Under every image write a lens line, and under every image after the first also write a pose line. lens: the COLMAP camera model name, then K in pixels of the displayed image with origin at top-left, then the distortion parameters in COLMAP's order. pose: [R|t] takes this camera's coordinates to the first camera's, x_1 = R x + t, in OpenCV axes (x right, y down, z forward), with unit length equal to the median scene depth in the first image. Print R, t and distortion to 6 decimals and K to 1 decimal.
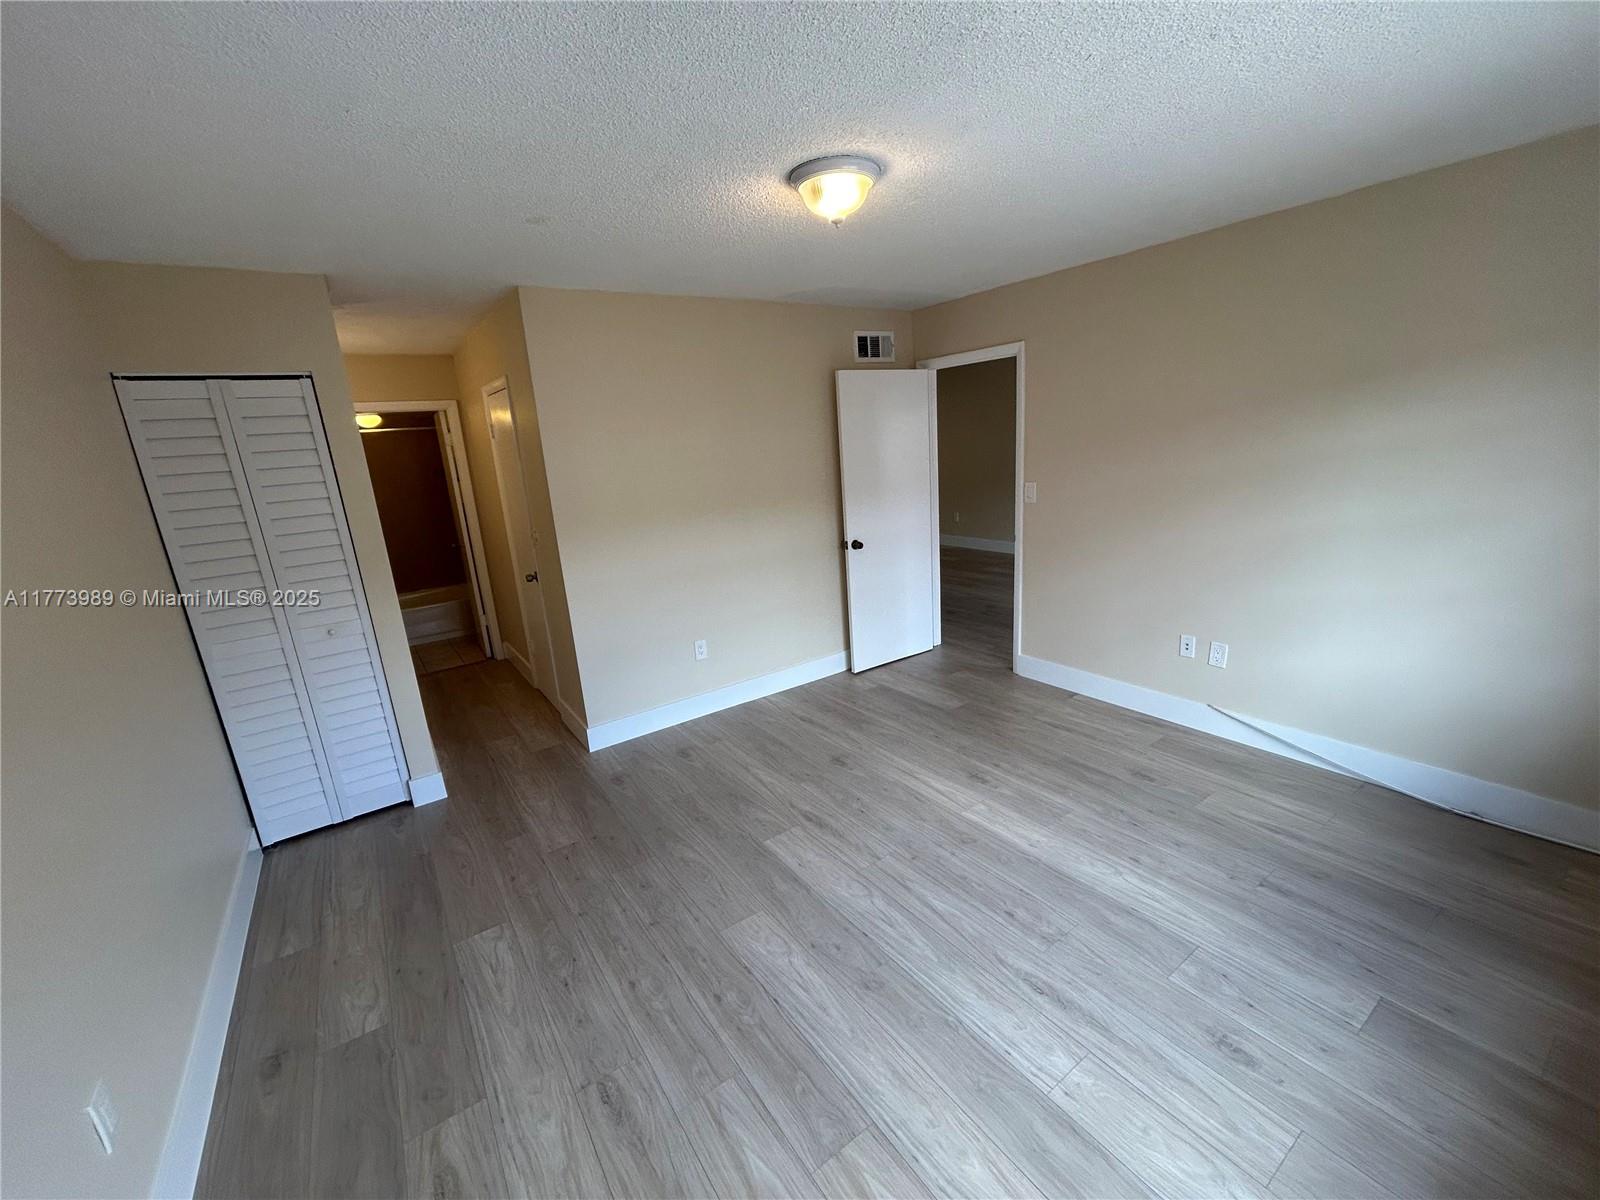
lens RADIAL K [[647.2, 0, 805.6], [0, 647.2, 607.9], [0, 0, 1]] dist [0.000490, 0.000320]
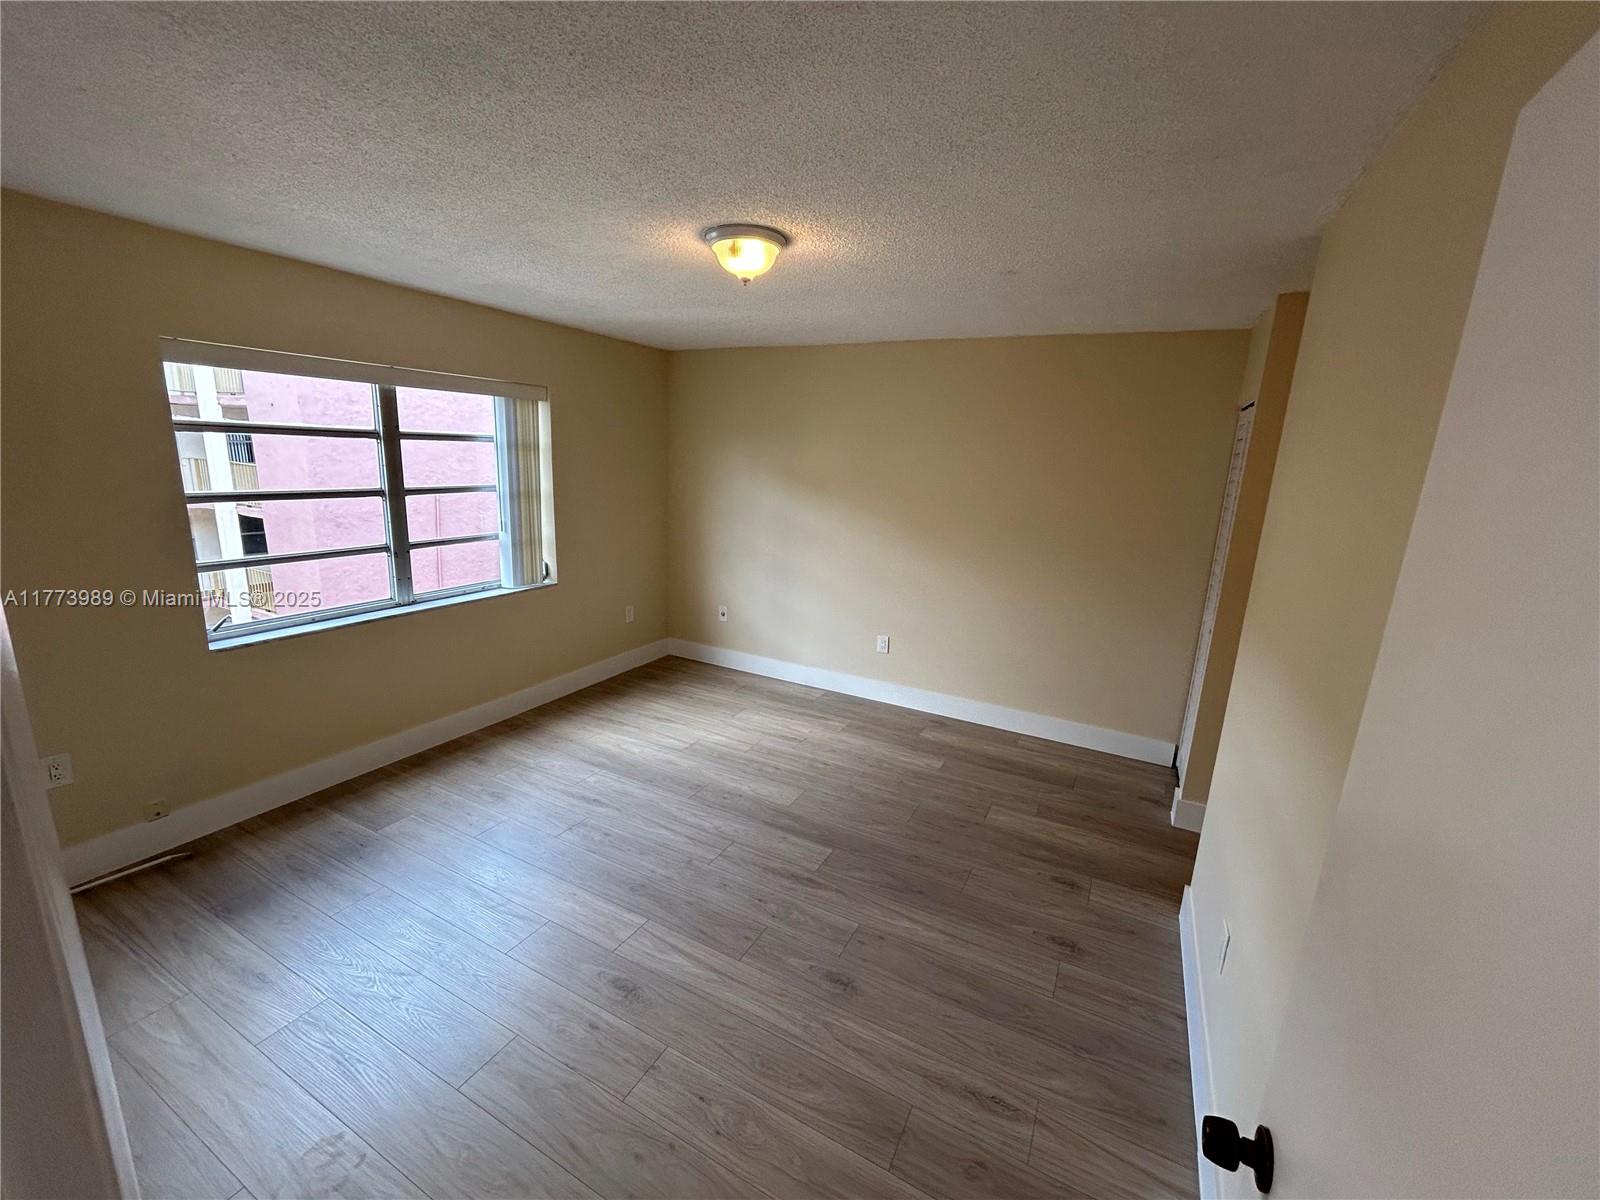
lens RADIAL K [[647.2, 0, 799.8], [0, 647.2, 601.5], [0, 0, 1]] dist [0.000490, 0.000320]
pose [[-0.889547, 0.130328, -0.437860, 0.424779], [-0.101268, 0.878349, 0.467171, -0.519458], [0.445479, 0.459911, -0.768134, 1.735360]]
